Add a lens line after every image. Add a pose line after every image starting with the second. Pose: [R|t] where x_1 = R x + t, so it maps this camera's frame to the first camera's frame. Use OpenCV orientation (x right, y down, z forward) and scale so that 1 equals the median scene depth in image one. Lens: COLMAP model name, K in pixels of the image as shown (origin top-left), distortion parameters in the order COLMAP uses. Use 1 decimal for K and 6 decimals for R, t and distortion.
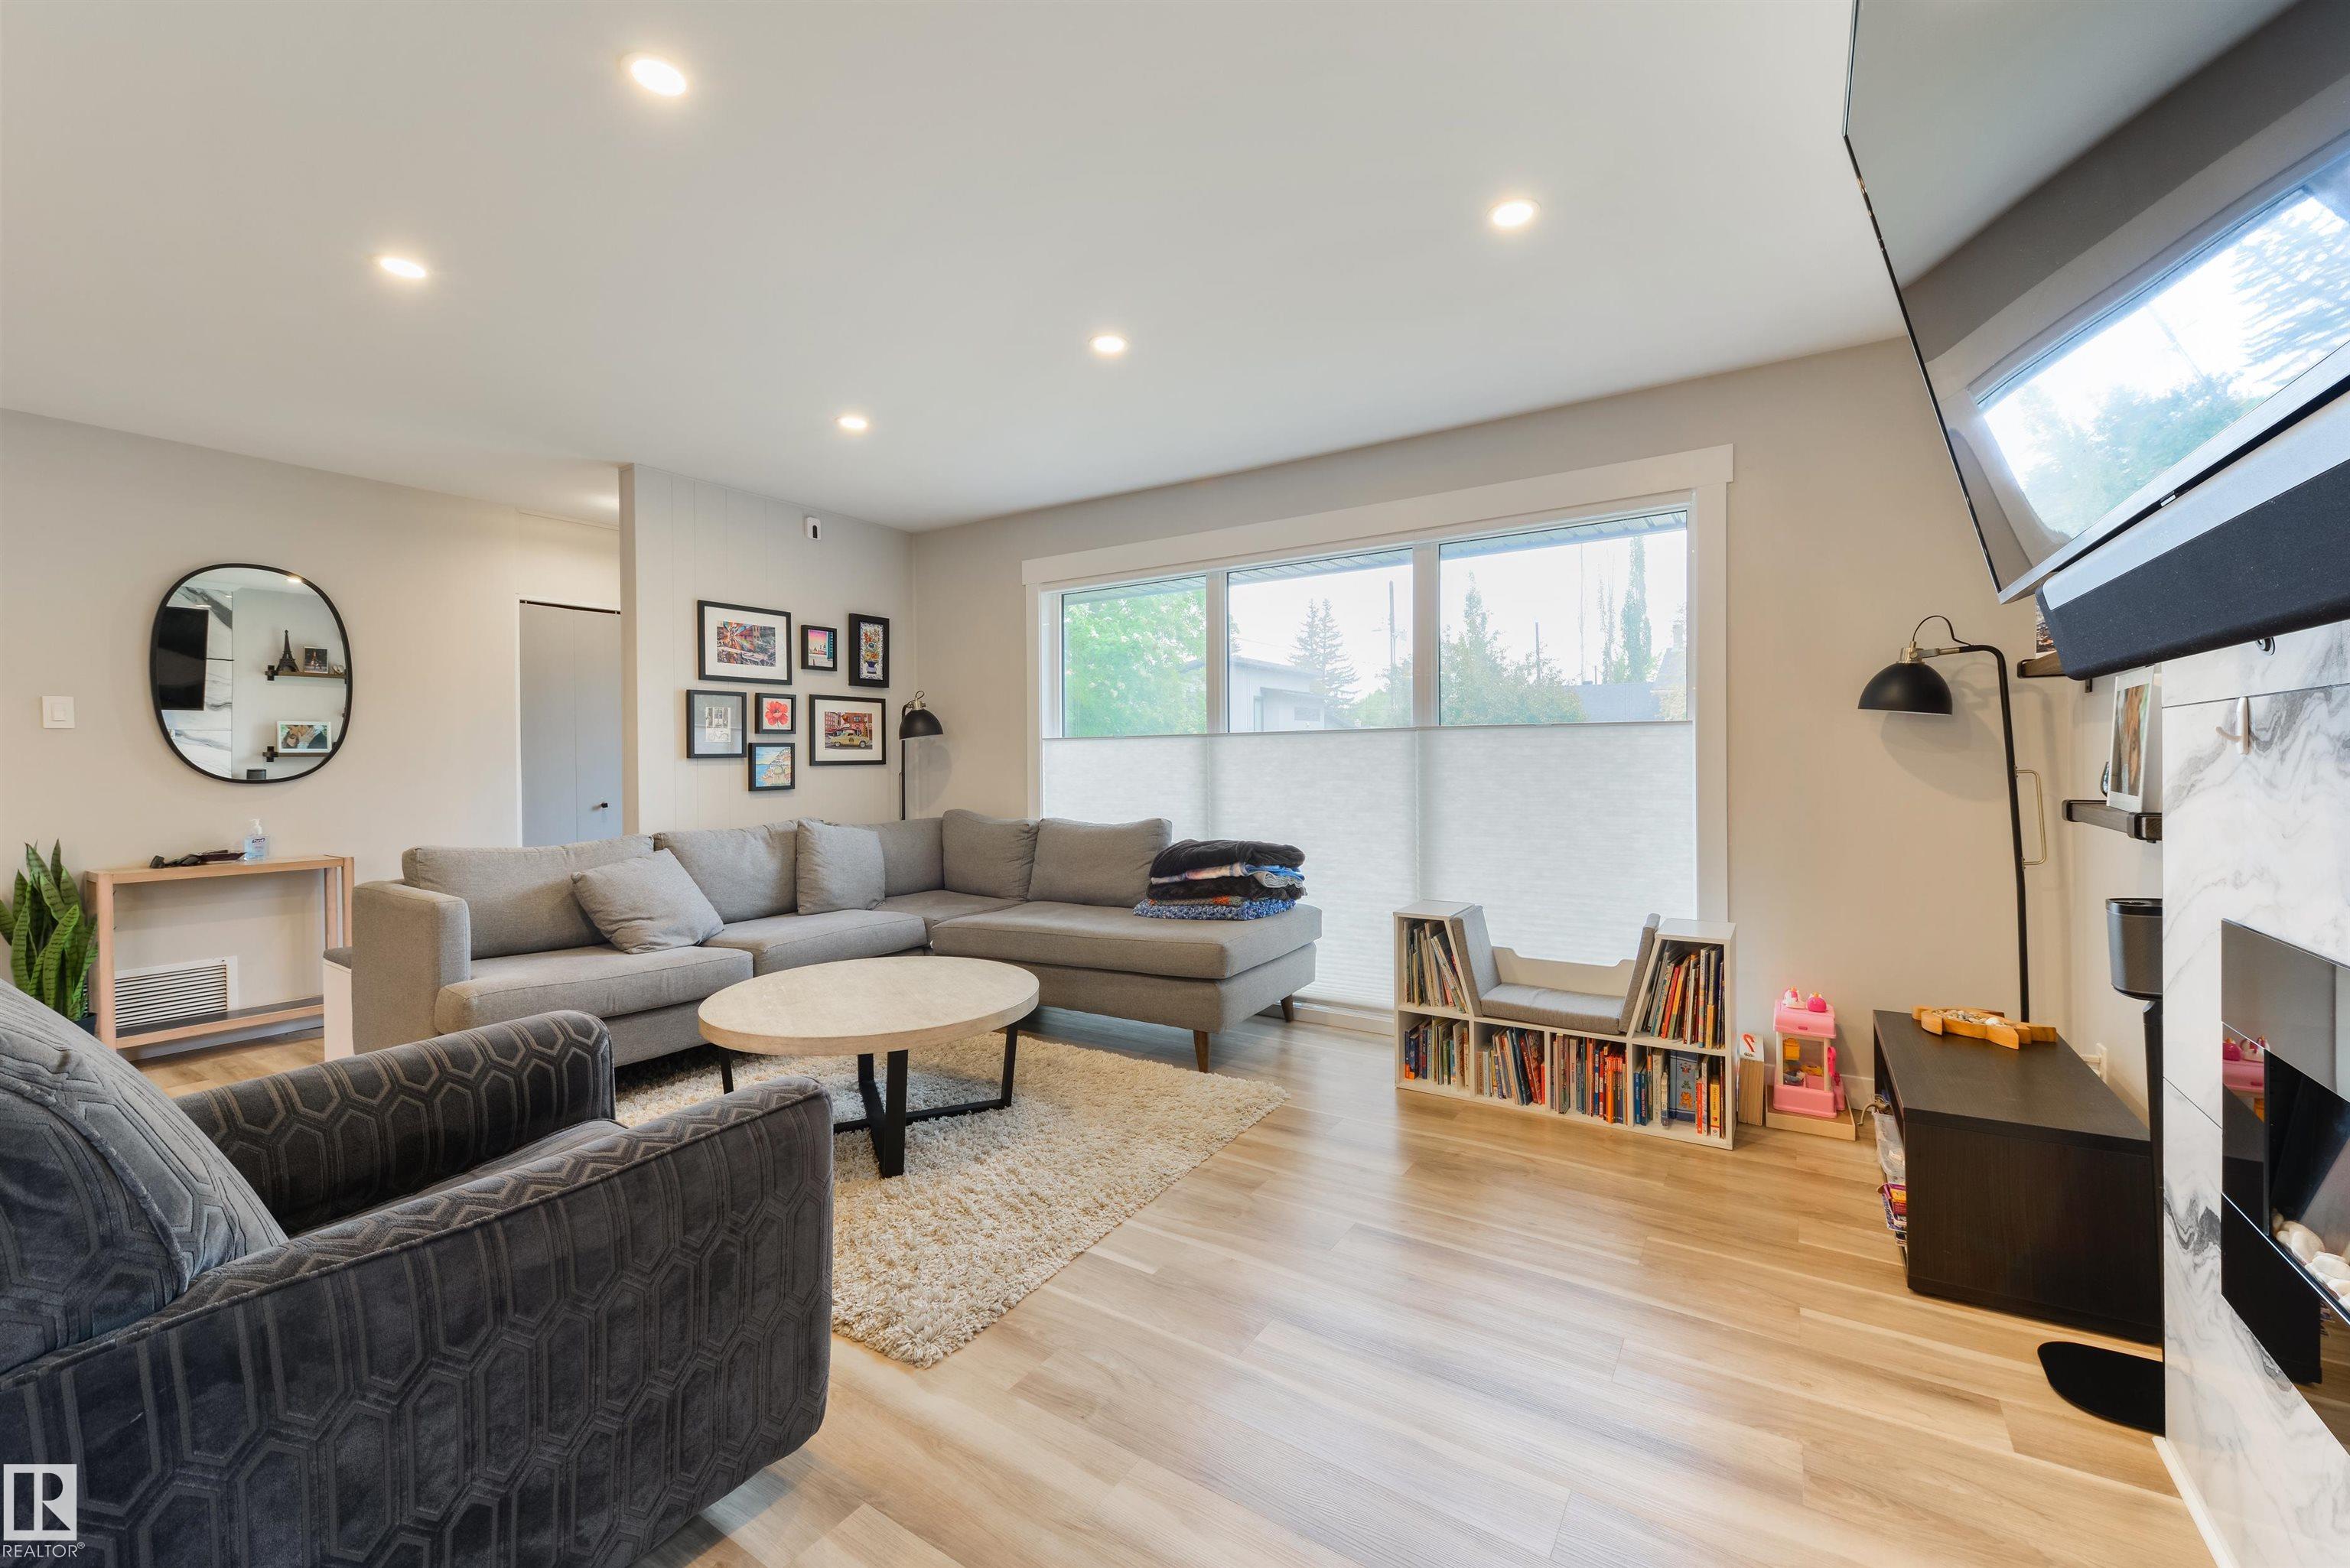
lens RADIAL K [[917.3, 0, 1175.6], [0, 917.3, 766.2], [0, 0, 1]] dist [-0.008327, -0.000259]
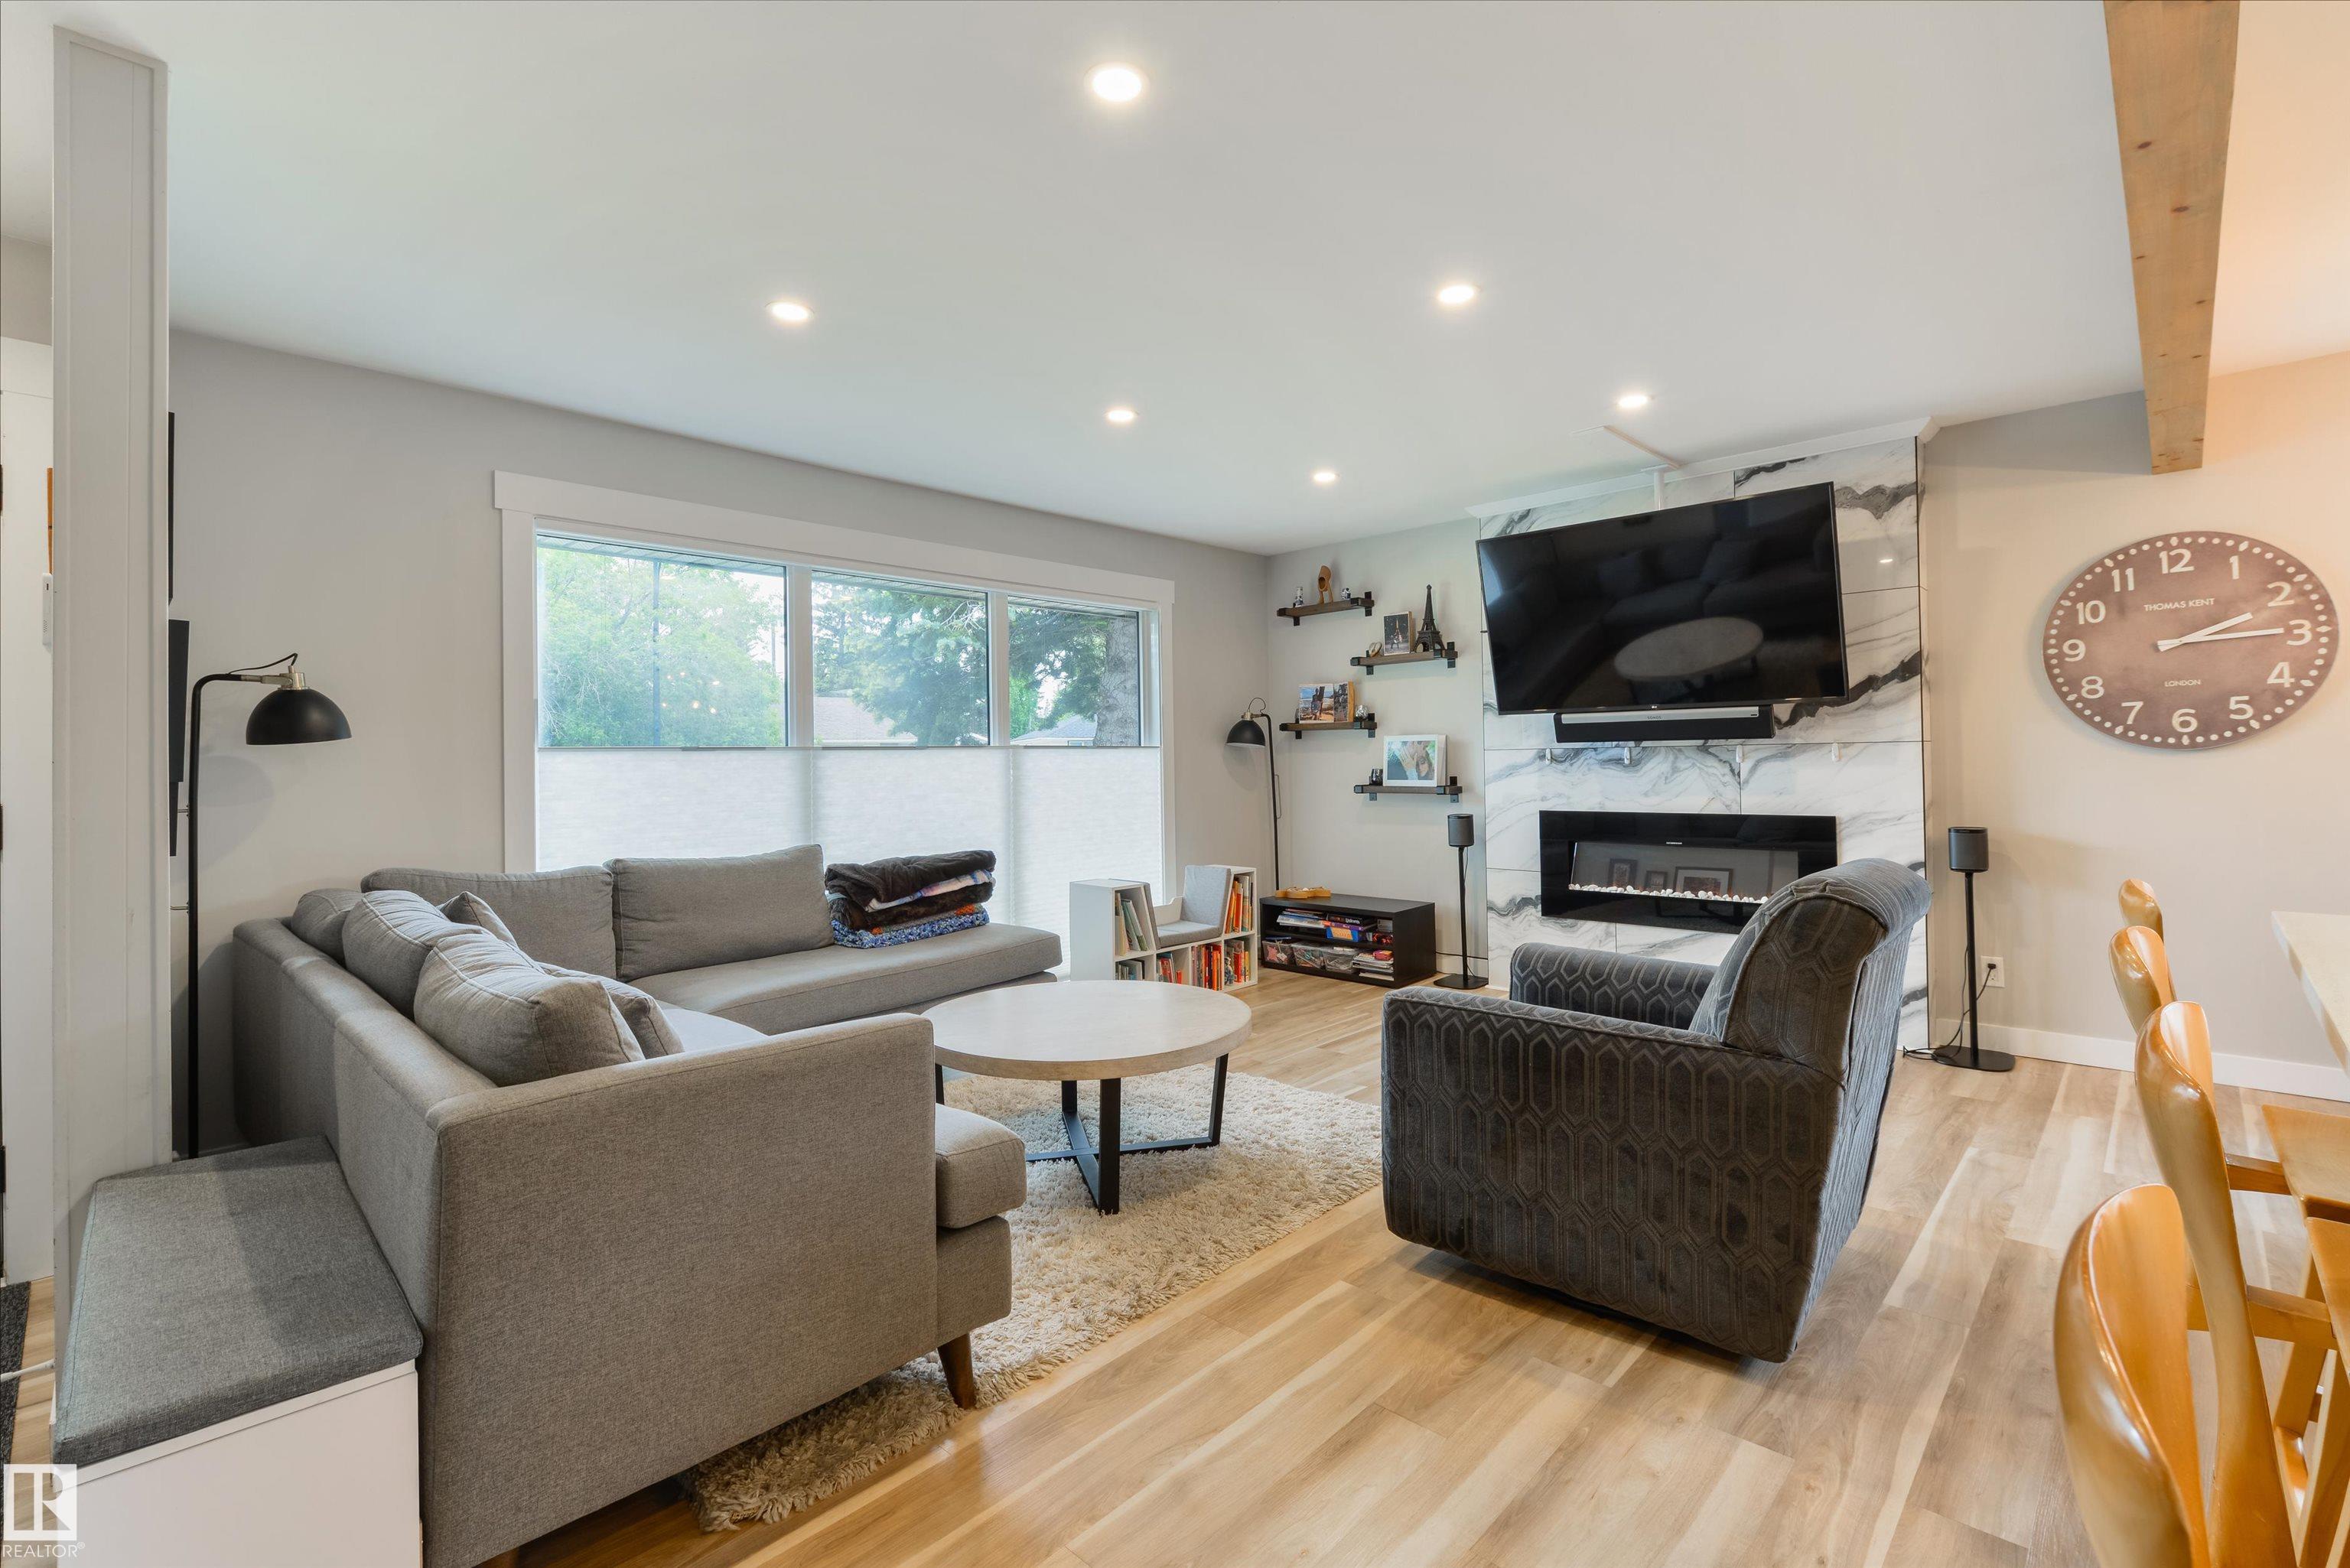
lens RADIAL K [[1040.8, 0, 1208.4], [0, 1040.8, 749.8], [0, 0, 1]] dist [-0.009163, 0.000117]
pose [[0.180562, 0.018502, 0.983390, -1.014519], [0.025021, 0.999413, -0.023398, 0.001219], [-0.983245, 0.028831, 0.179993, 0.502141]]
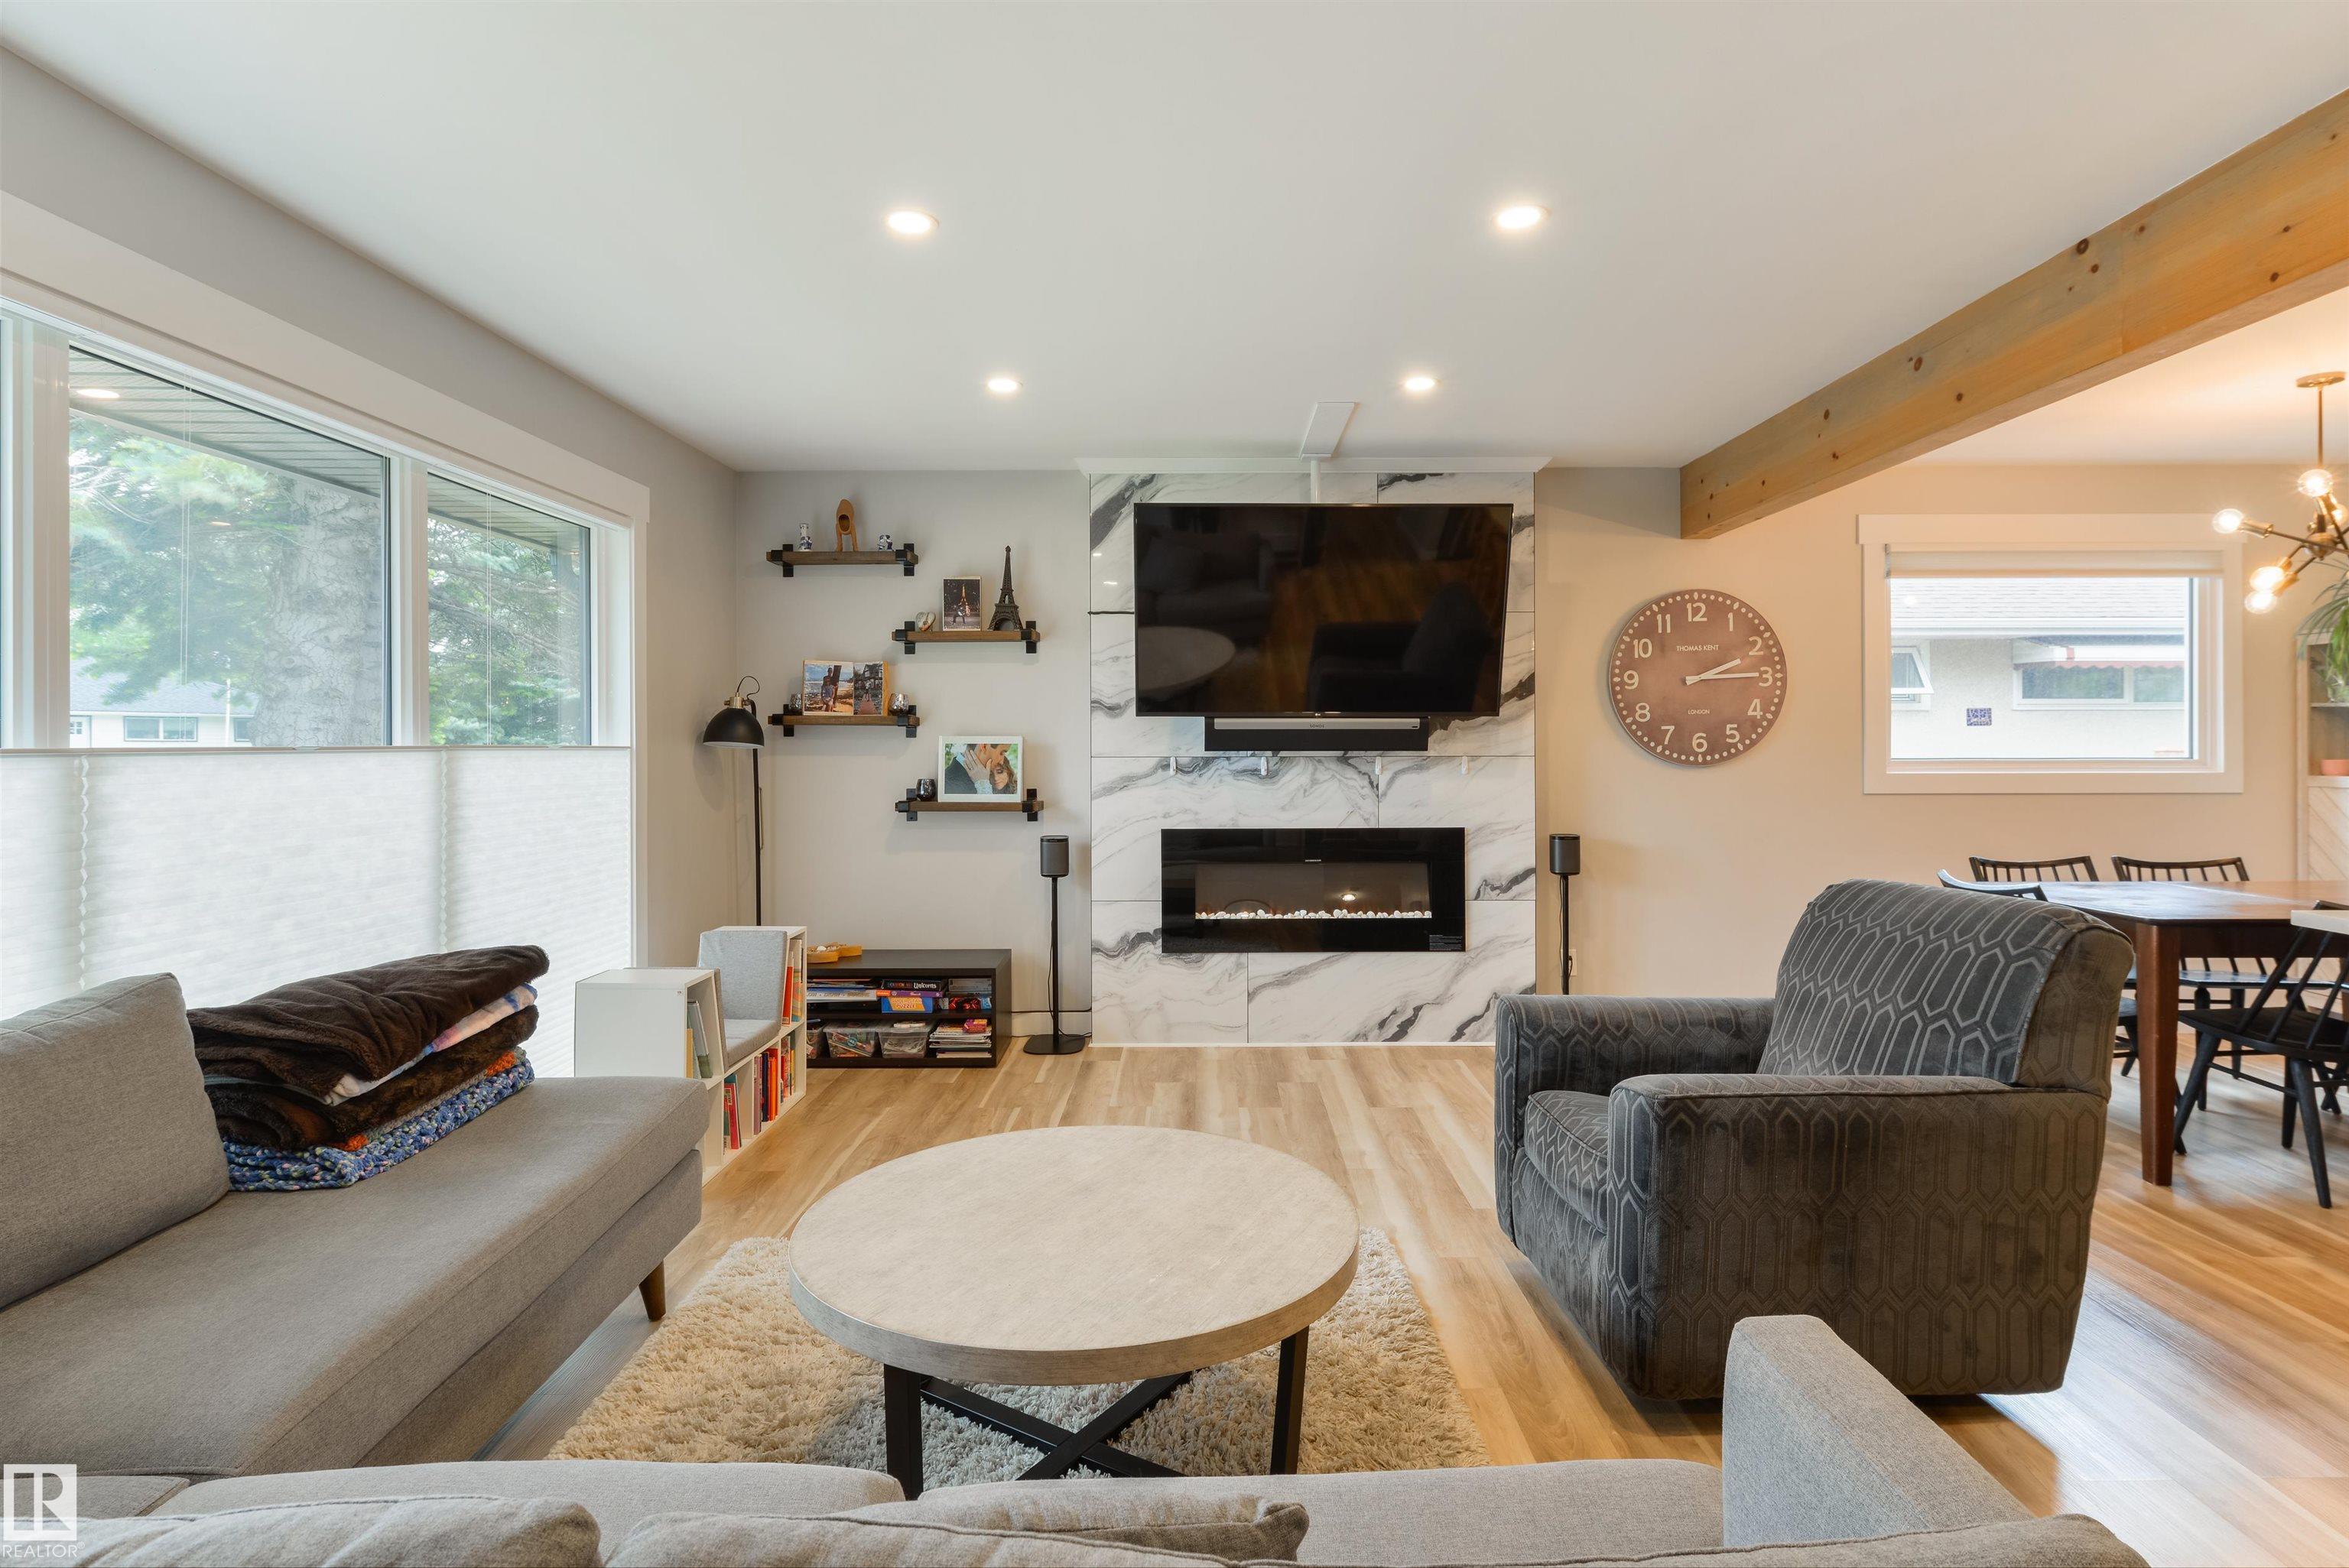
lens RADIAL K [[1177.7, 0, 1202.2], [0, 1177.7, 743.0], [0, 0, 1]] dist [-0.003626, -0.001952]
pose [[-0.540924, 0.013341, 0.840966, -0.729212], [0.018251, 0.999825, -0.004122, -0.030302], [-0.840874, 0.013119, -0.541073, 0.991914]]
